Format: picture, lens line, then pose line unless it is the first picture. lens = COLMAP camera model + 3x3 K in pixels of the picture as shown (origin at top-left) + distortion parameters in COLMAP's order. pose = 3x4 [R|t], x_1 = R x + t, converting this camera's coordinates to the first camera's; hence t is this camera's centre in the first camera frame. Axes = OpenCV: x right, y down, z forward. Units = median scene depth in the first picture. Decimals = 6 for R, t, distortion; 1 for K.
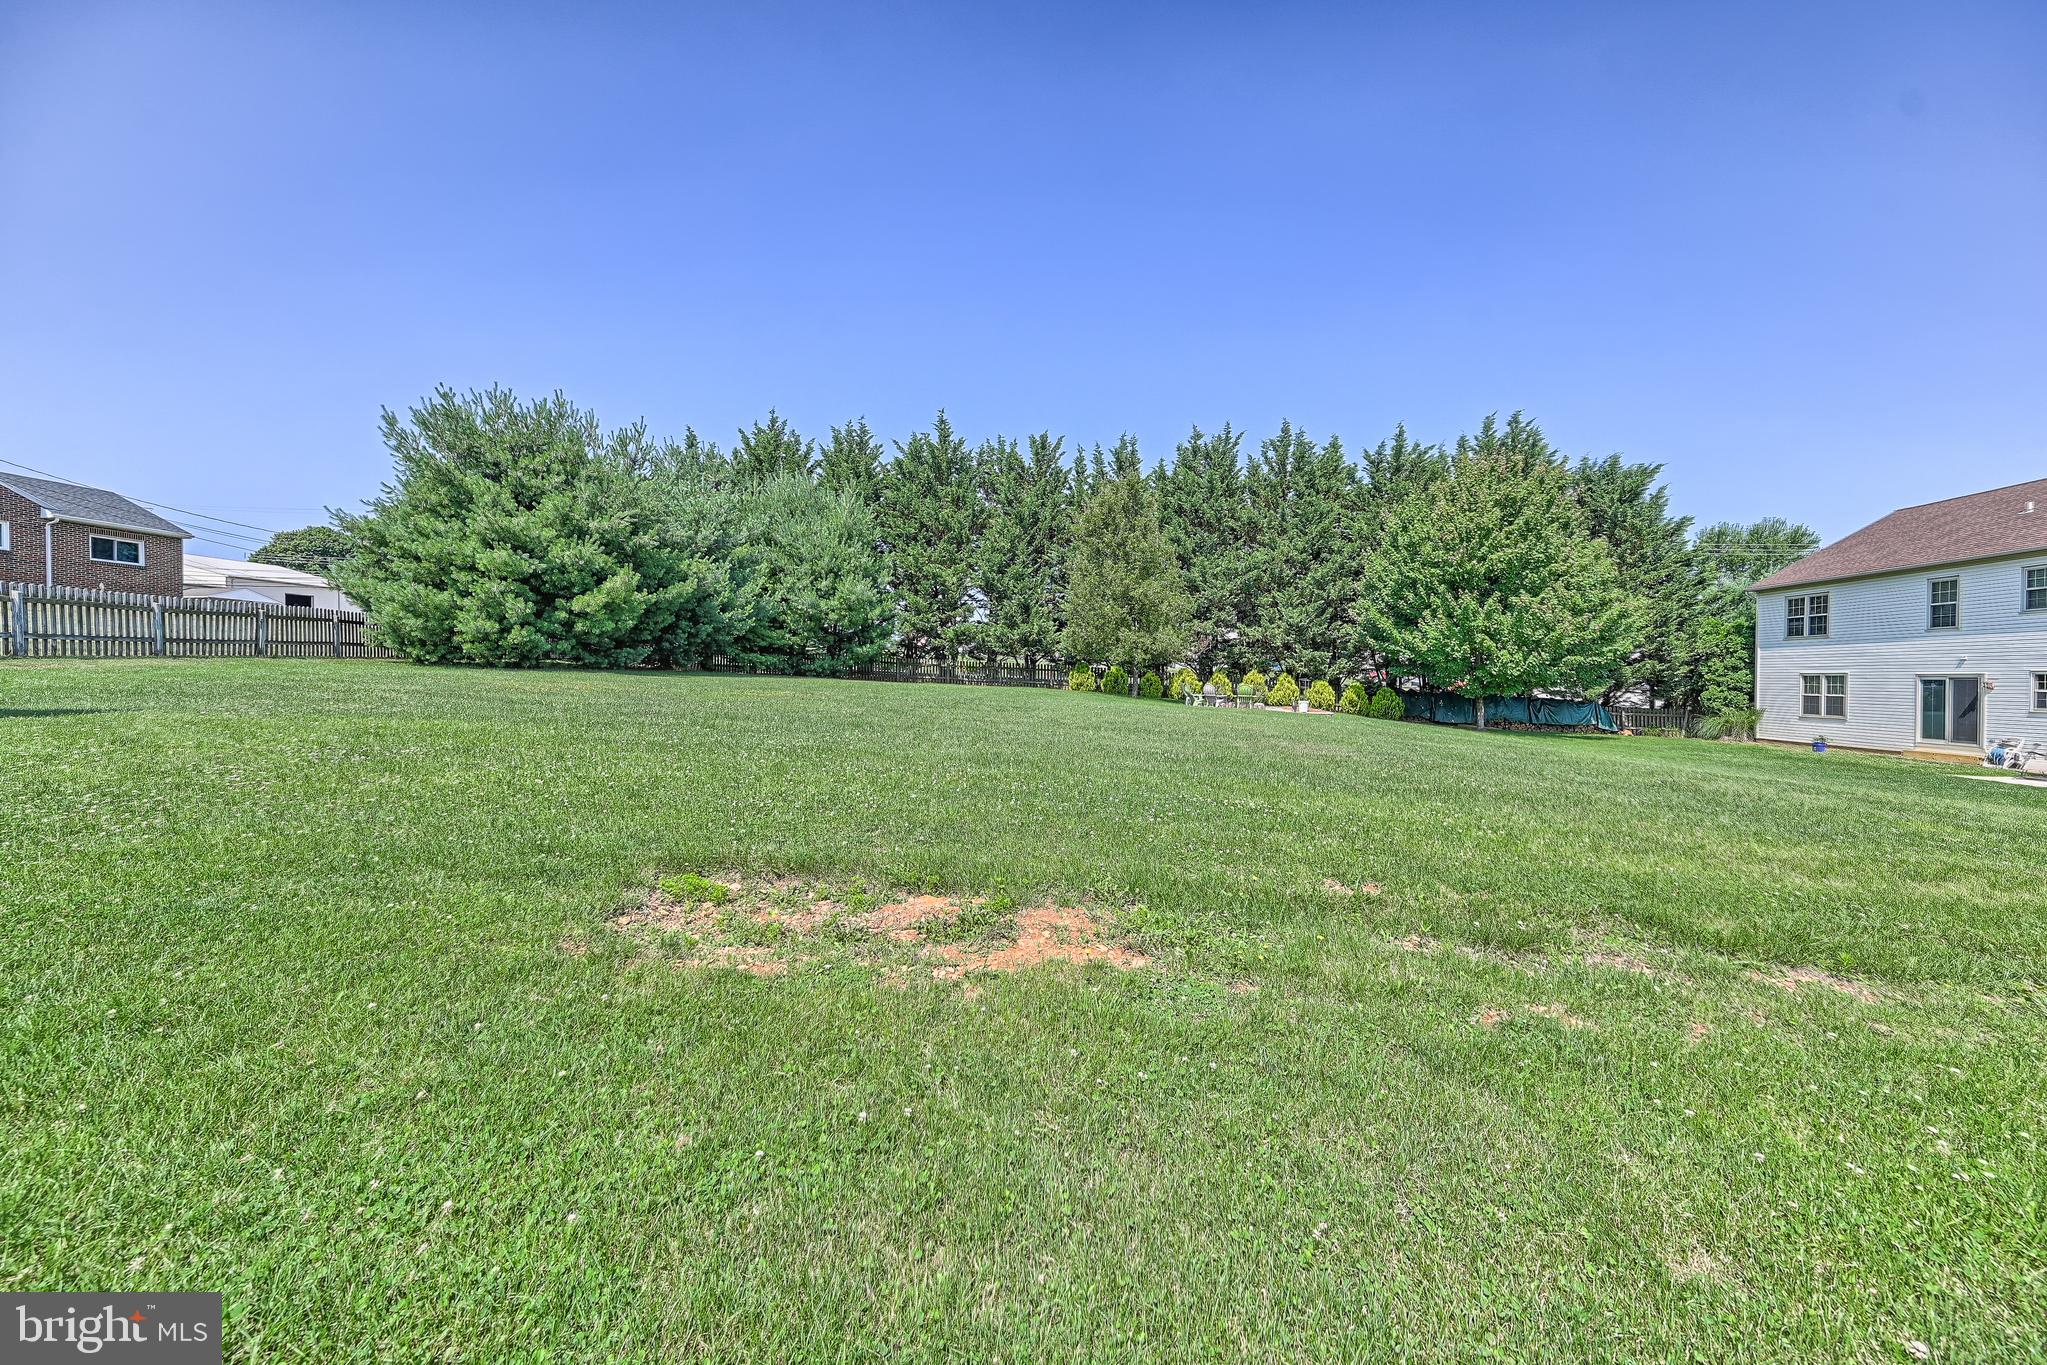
lens RADIAL K [[816.5, 0, 1021.6], [0, 816.5, 679.0], [0, 0, 1]] dist [0.021065, 0.000238]
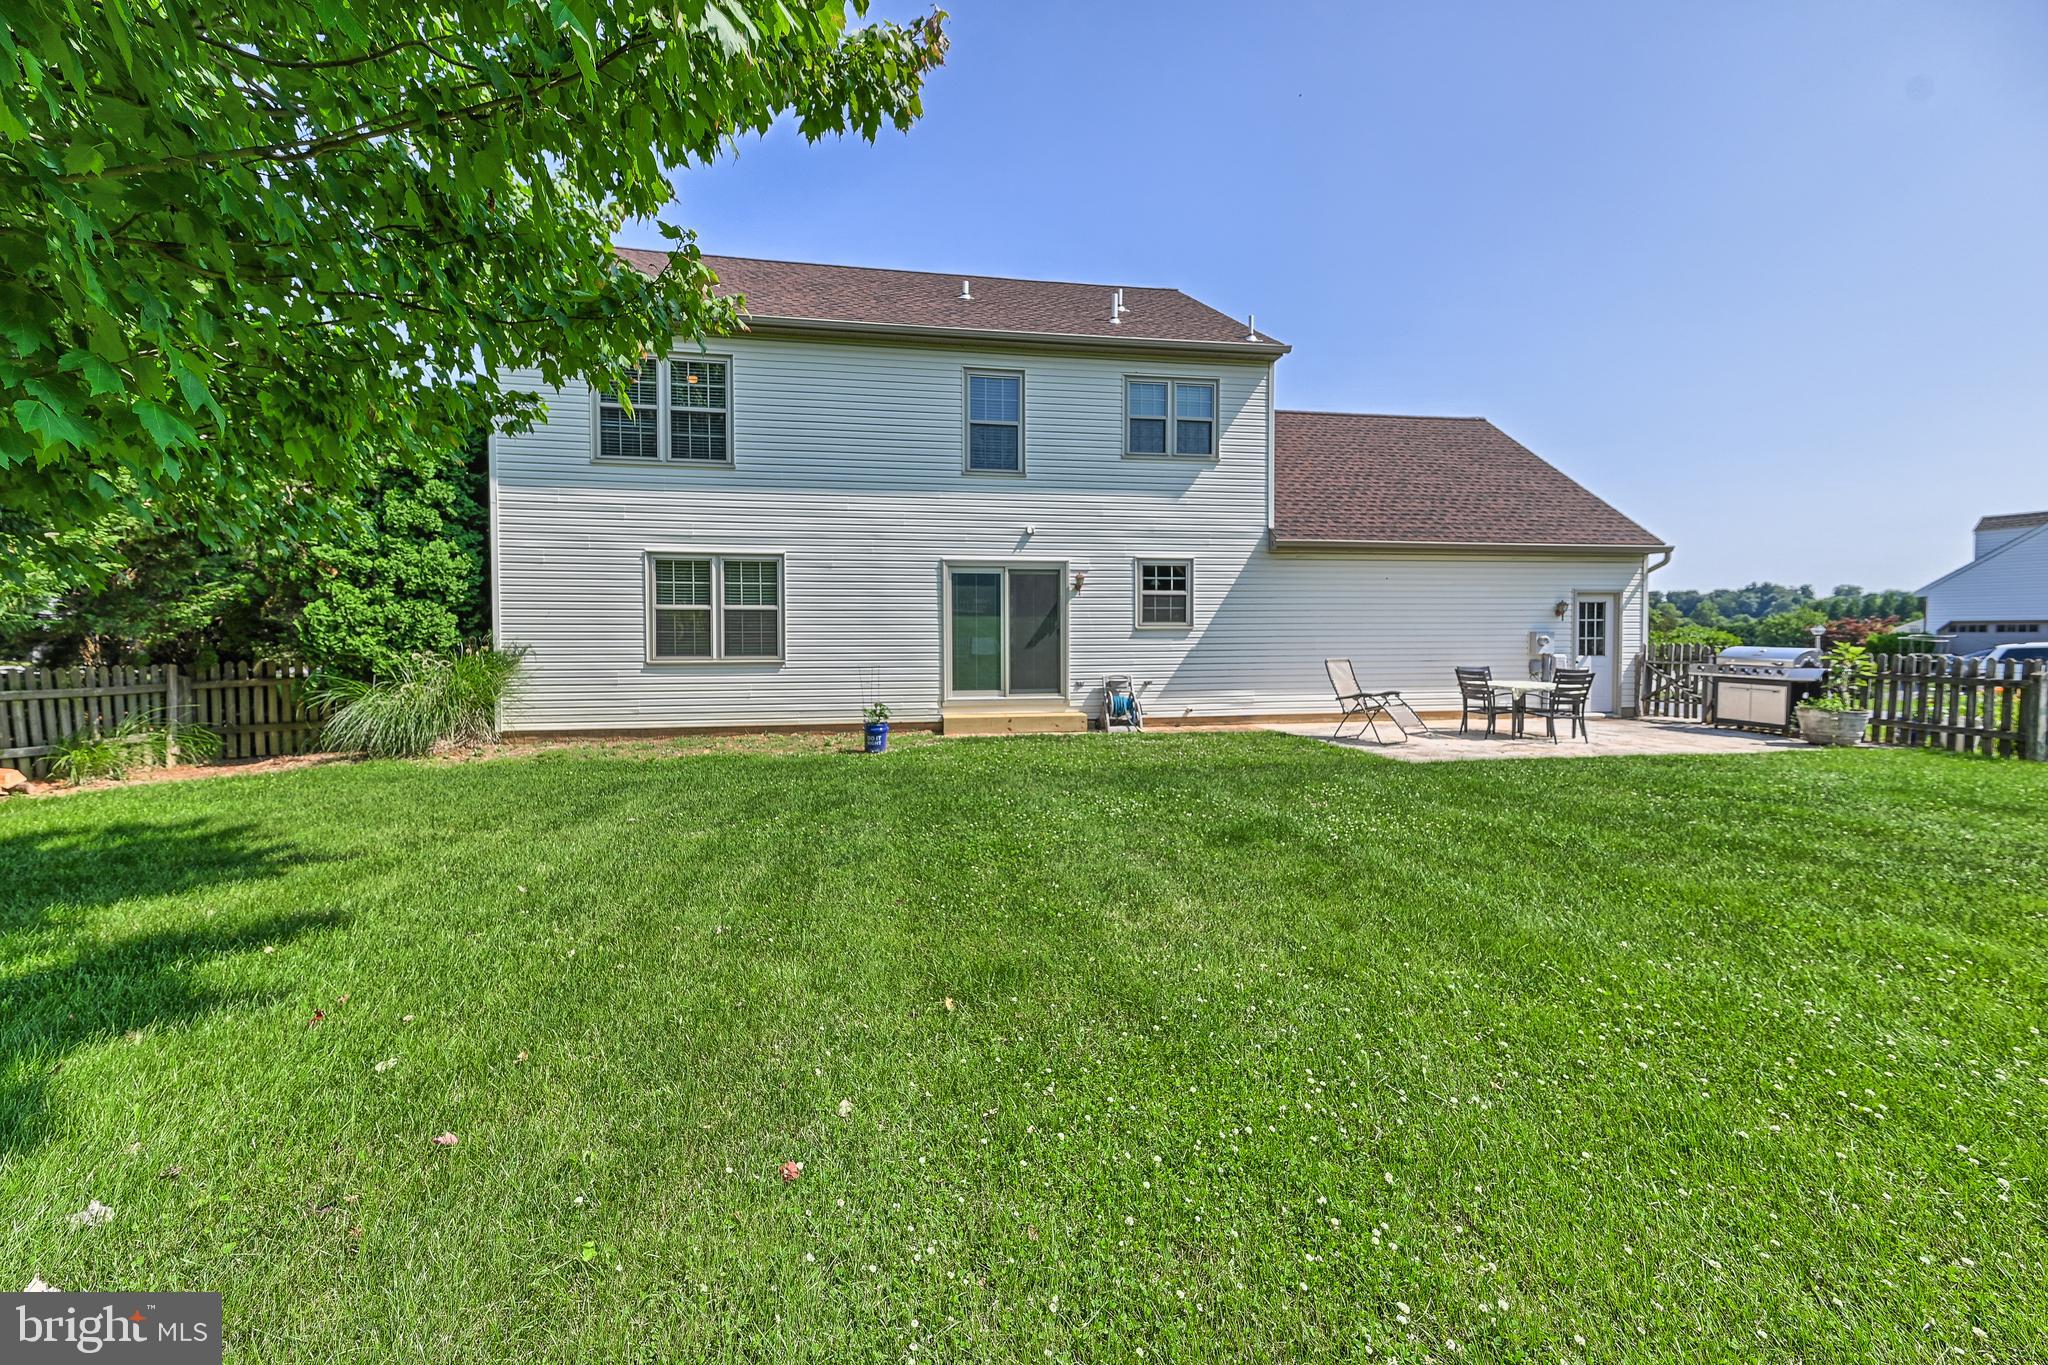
lens RADIAL K [[808.8, 0, 1064.1], [0, 808.8, 655.8], [0, 0, 1]] dist [0.021383, 0.000123]
pose [[-0.278655, -0.027190, 0.960006, 0.481486], [0.006376, 0.999525, 0.030160, 0.029244], [-0.960370, 0.014525, -0.278349, 0.864670]]
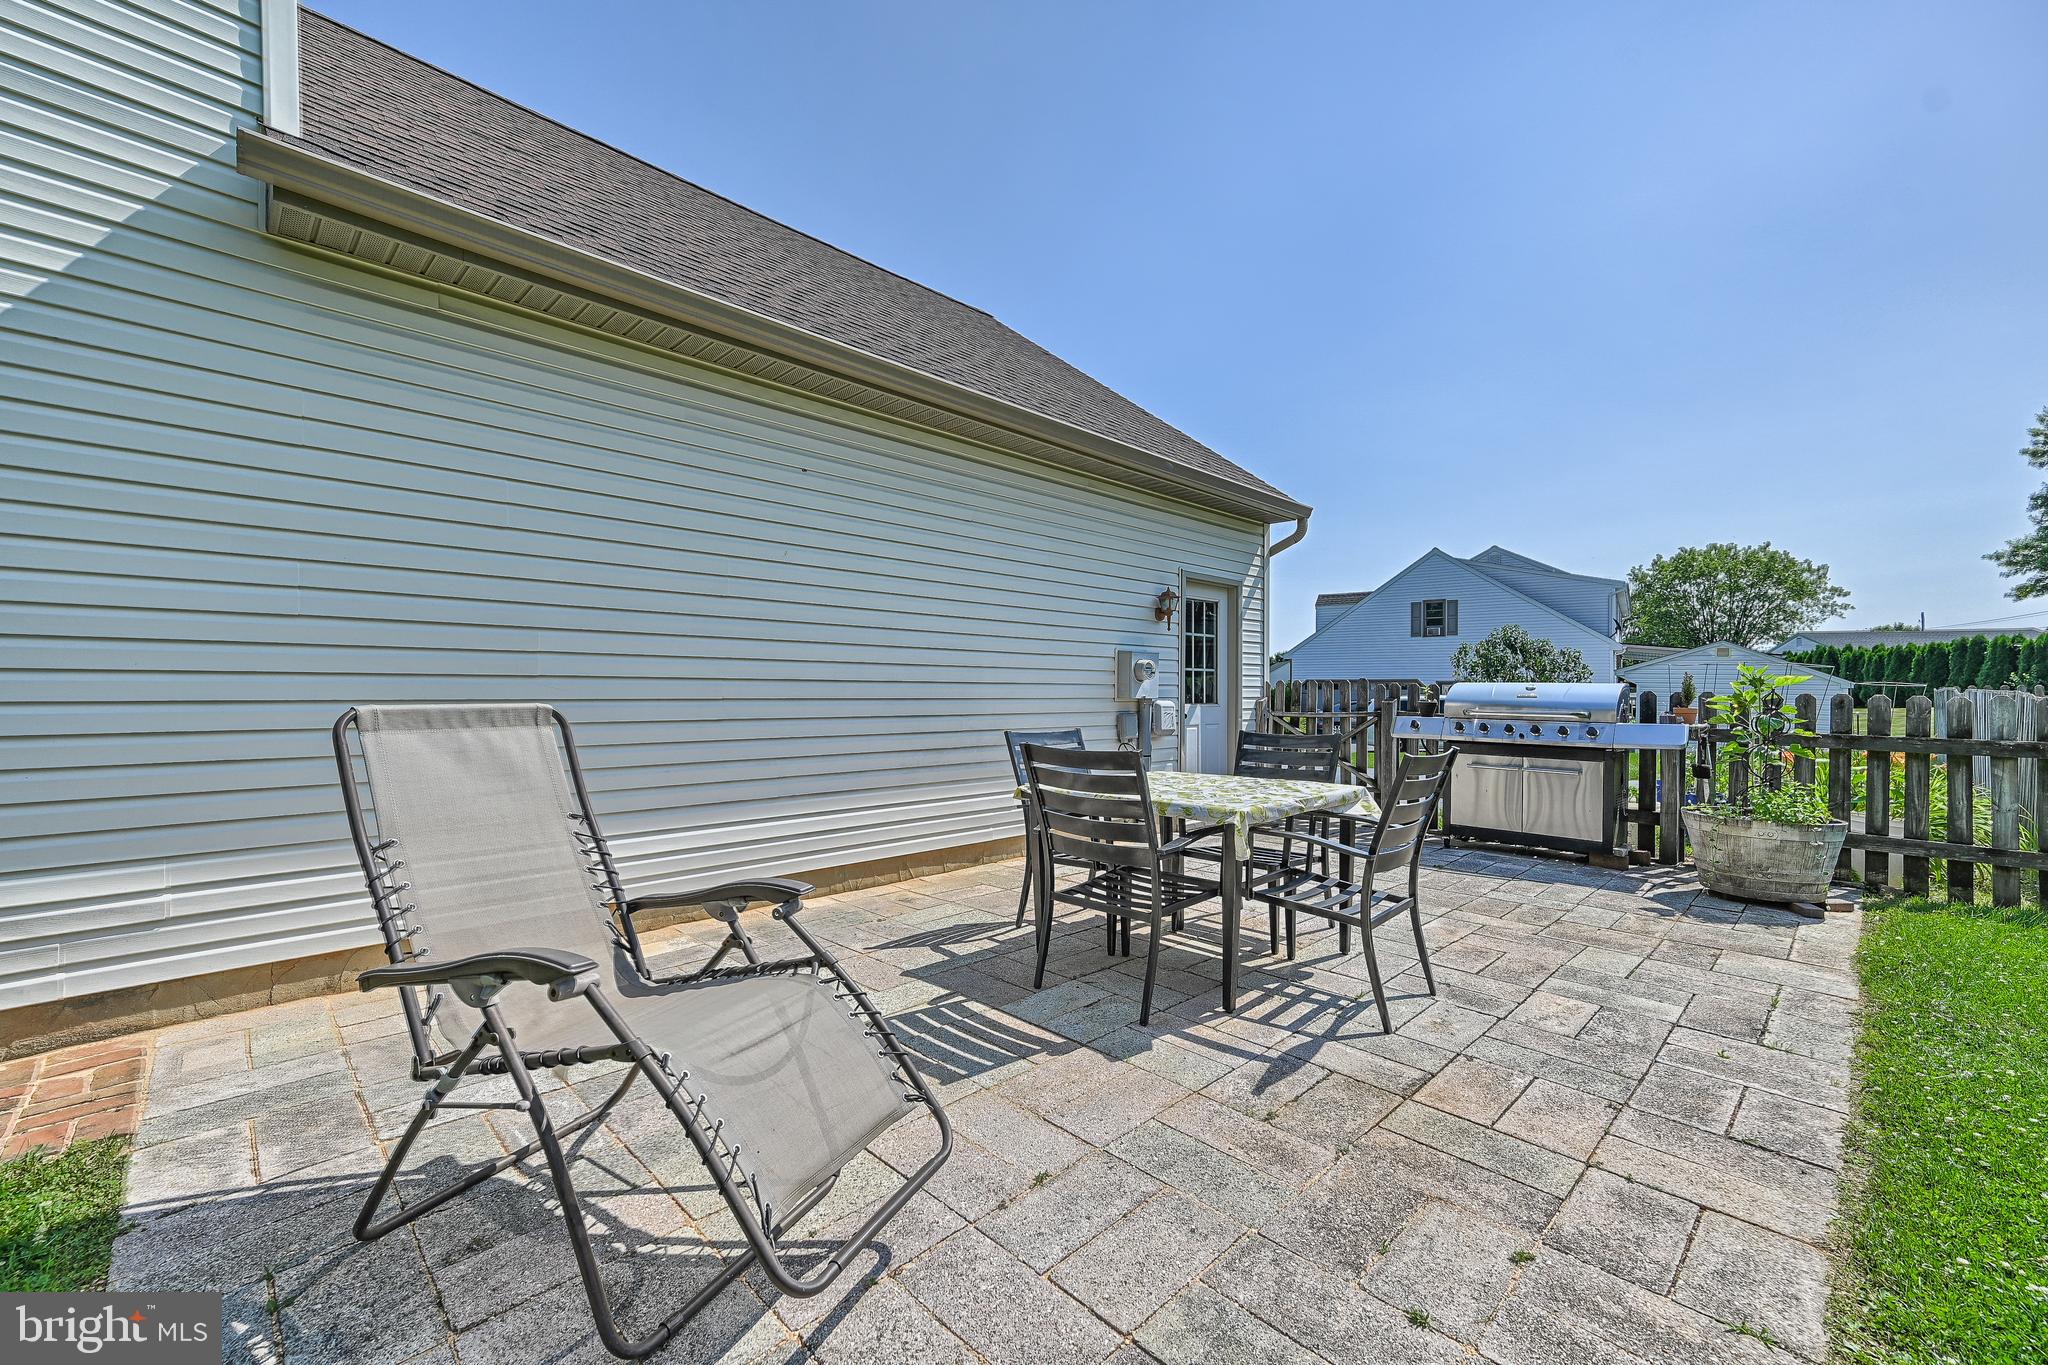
lens RADIAL K [[784.7, 0, 1024.0], [0, 784.7, 682.5], [0, 0, 1]] dist [0.018151, 0.000137]
pose [[-0.757444, 0.007001, 0.652863, 0.727609], [-0.001286, 0.999925, -0.012215, 0.041543], [-0.652899, -0.010091, -0.757378, 0.660315]]
